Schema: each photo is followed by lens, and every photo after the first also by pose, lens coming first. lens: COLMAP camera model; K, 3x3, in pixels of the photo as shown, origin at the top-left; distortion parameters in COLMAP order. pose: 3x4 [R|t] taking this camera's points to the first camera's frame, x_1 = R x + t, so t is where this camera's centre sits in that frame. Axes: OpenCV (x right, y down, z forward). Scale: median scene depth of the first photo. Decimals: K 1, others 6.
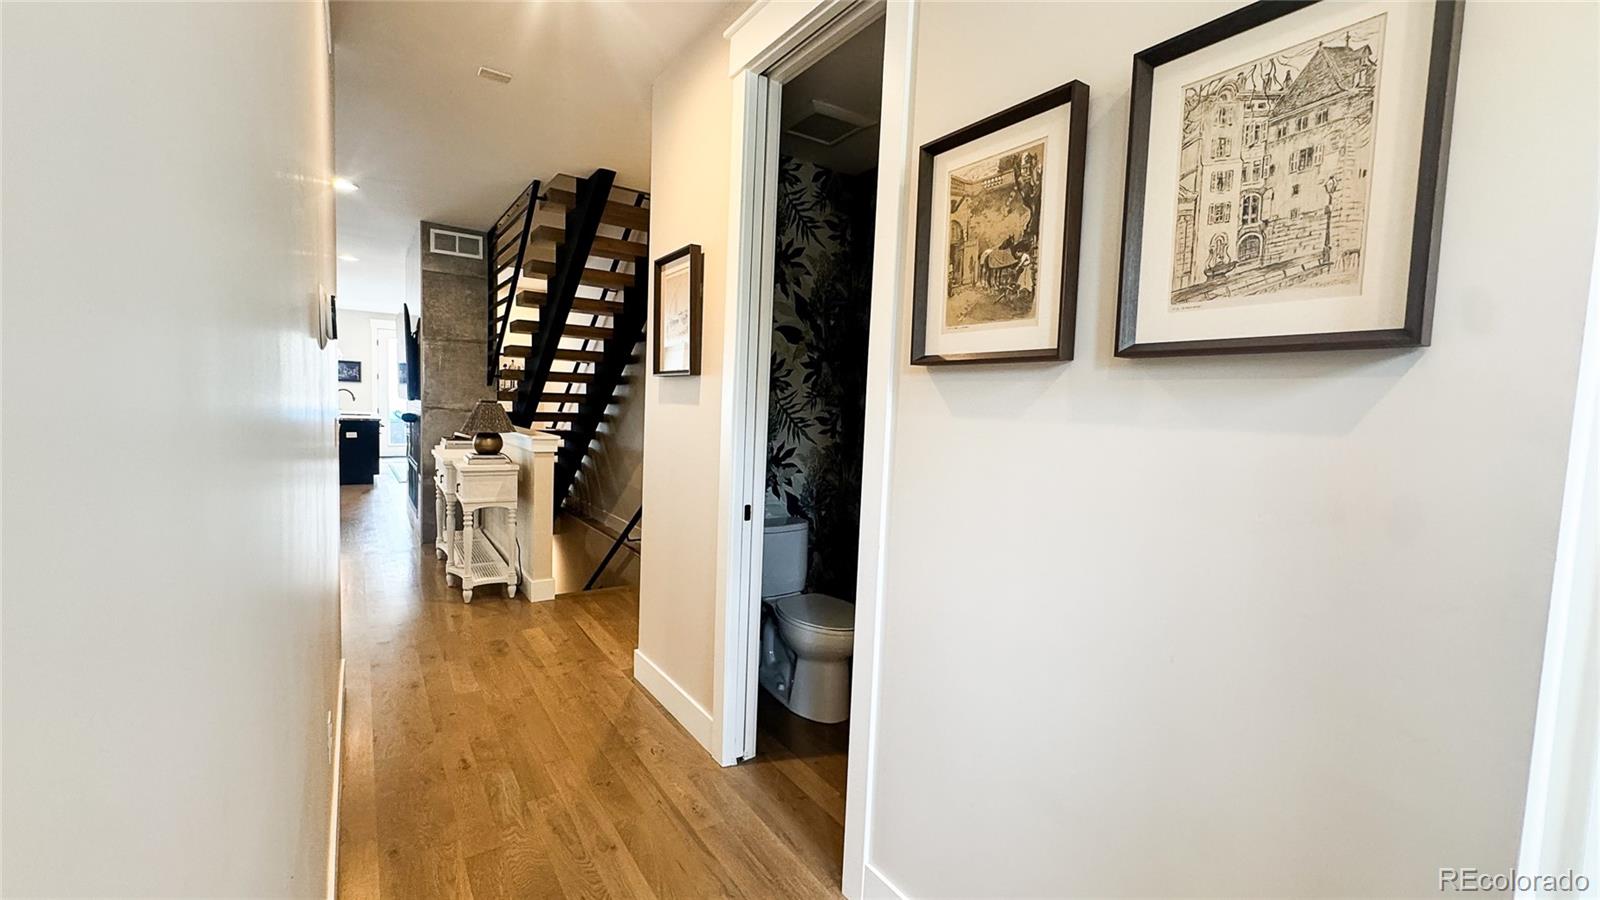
lens RADIAL K [[638.7, 0, 798.8], [0, 638.7, 447.6], [0, 0, 1]] dist [-0.003142, -0.000257]
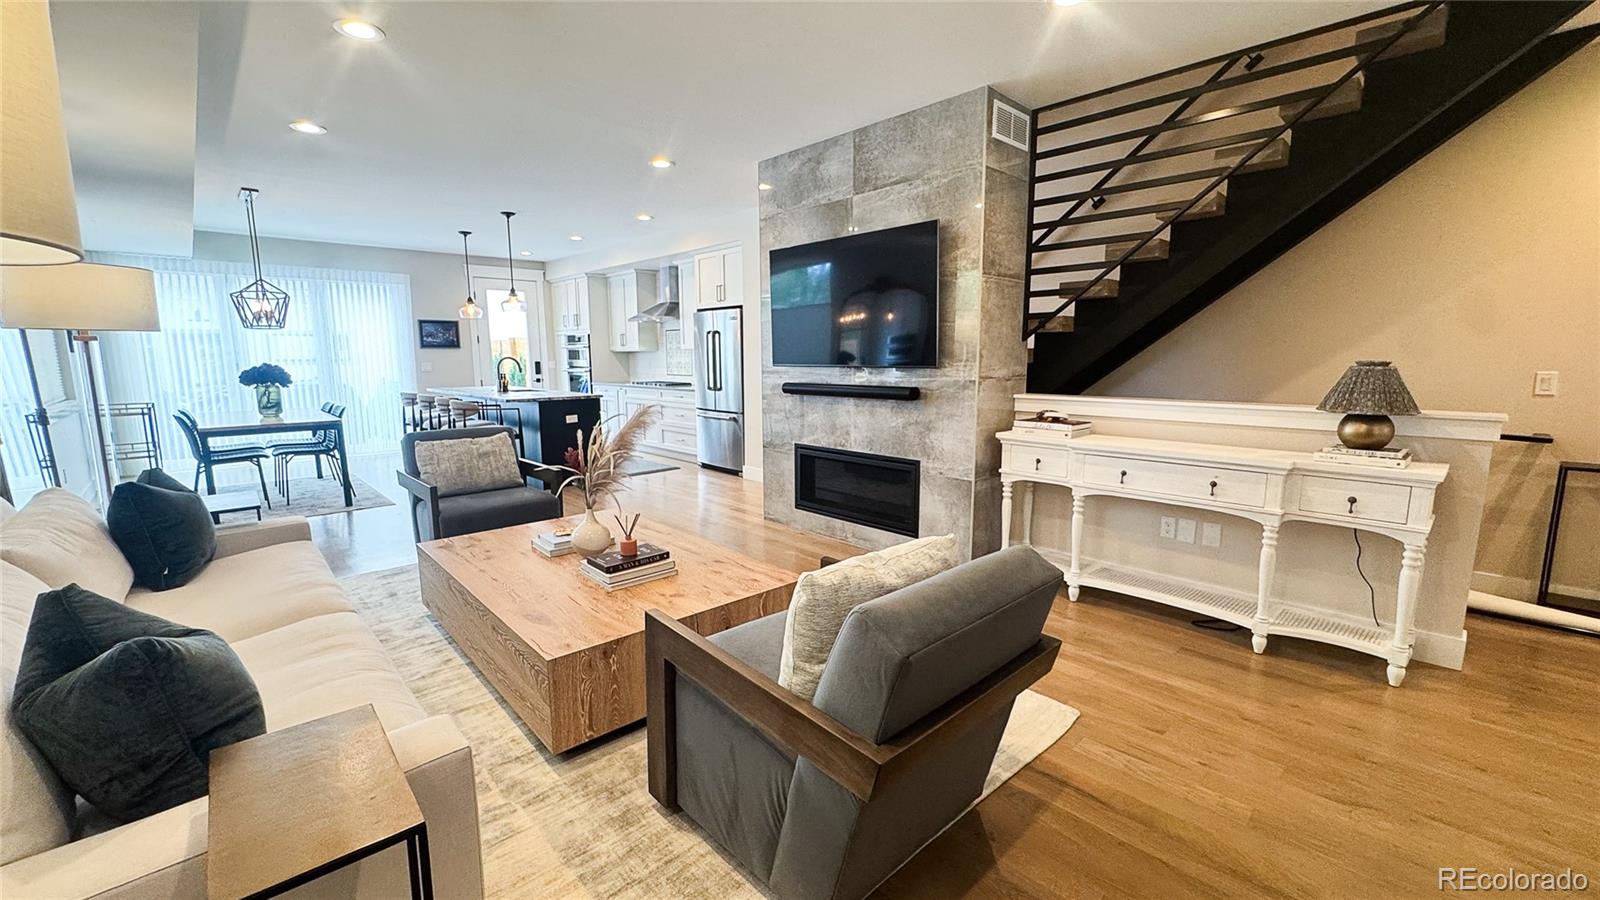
lens RADIAL K [[638.7, 0, 798.8], [0, 638.7, 447.6], [0, 0, 1]] dist [-0.003142, -0.000257]
pose [[0.987576, -0.062671, 0.144103, -0.856498], [0.051070, 0.995253, 0.082846, -0.053723], [-0.148611, -0.074457, 0.986089, 0.353080]]
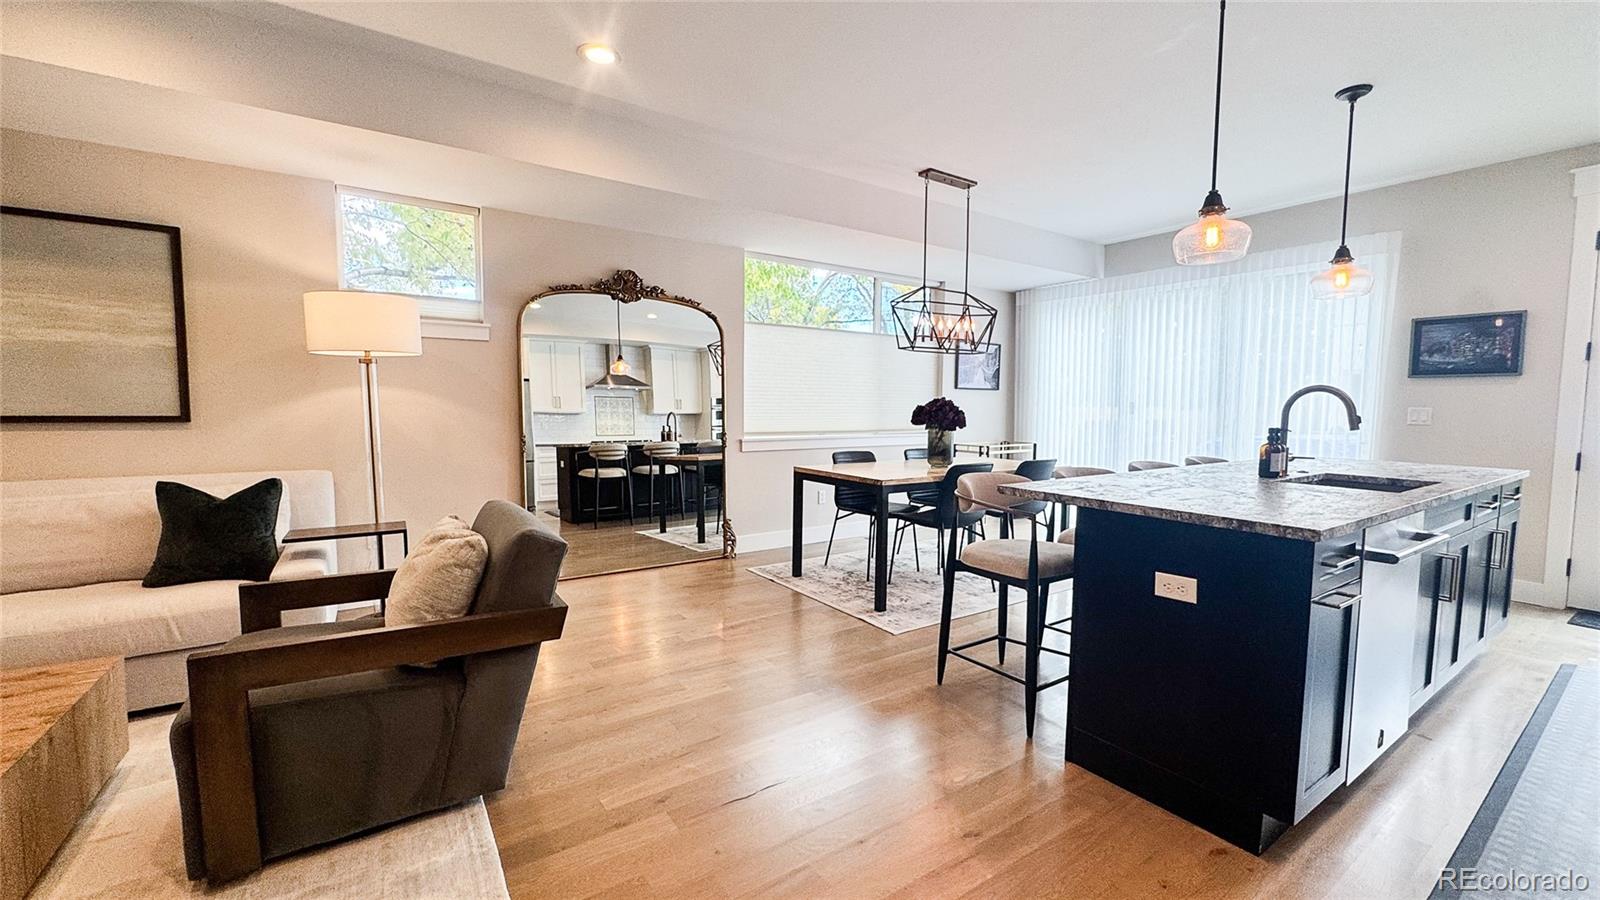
lens RADIAL K [[638.7, 0, 798.8], [0, 638.7, 447.6], [0, 0, 1]] dist [-0.003142, -0.000257]
pose [[-0.005949, 0.033551, -0.999419, -0.757925], [-0.078545, 0.996333, 0.033915, -0.099856], [0.996893, 0.078701, -0.003292, 1.355507]]
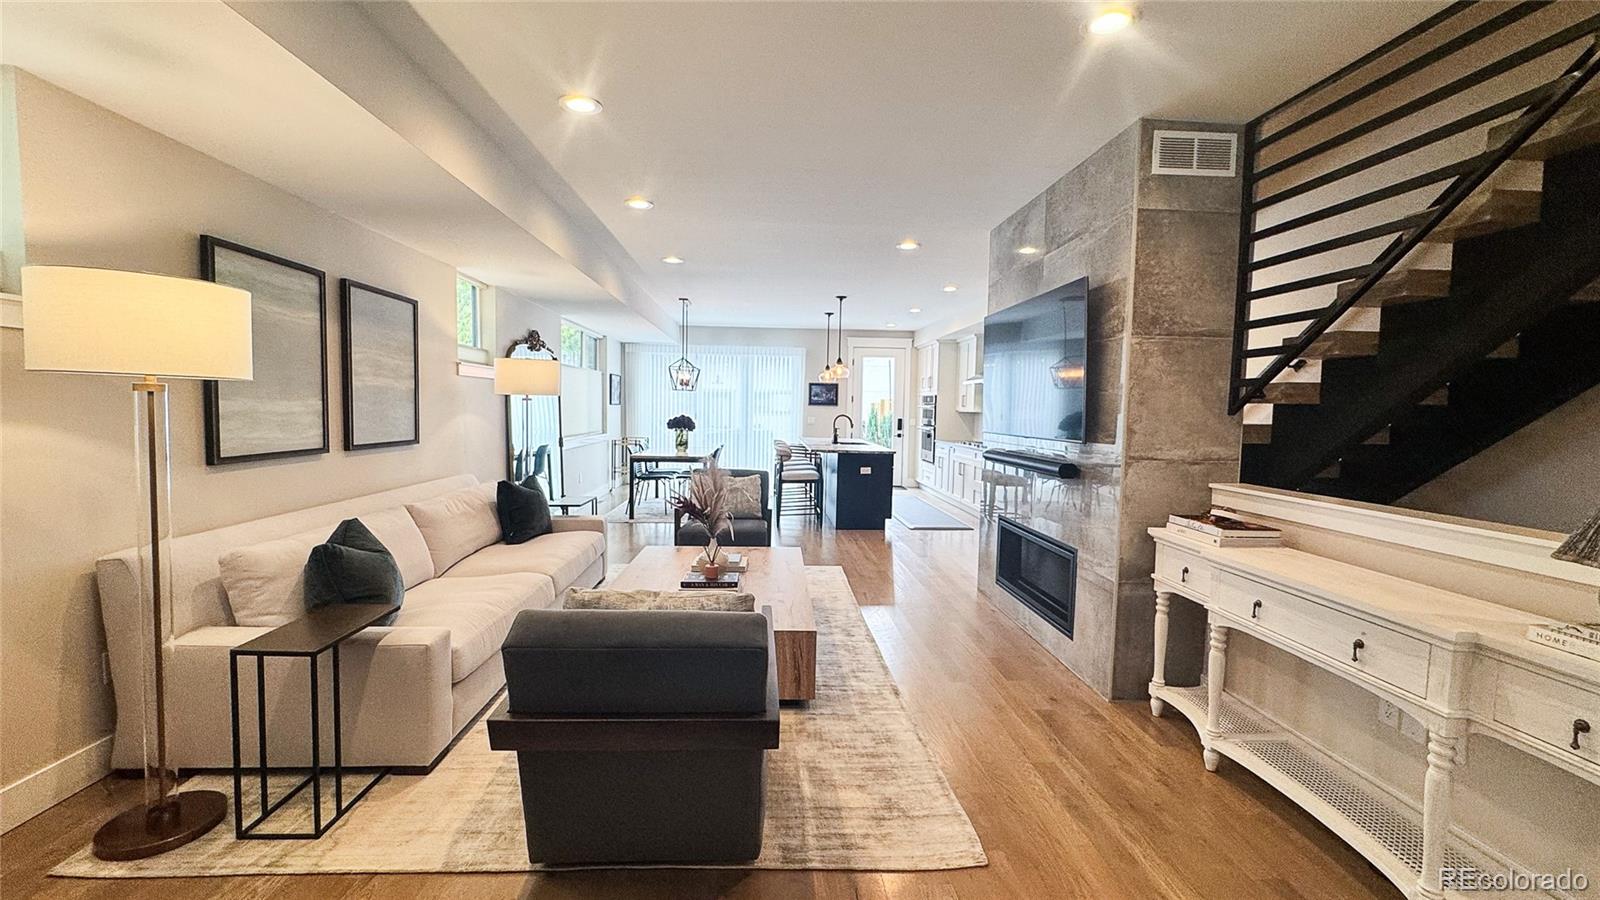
lens RADIAL K [[638.7, 0, 798.8], [0, 638.7, 447.6], [0, 0, 1]] dist [-0.003142, -0.000257]
pose [[0.853808, 0.013690, -0.520408, -0.530122], [-0.025128, 0.999573, -0.014931, -0.054972], [0.519981, 0.025825, 0.853787, 0.370502]]
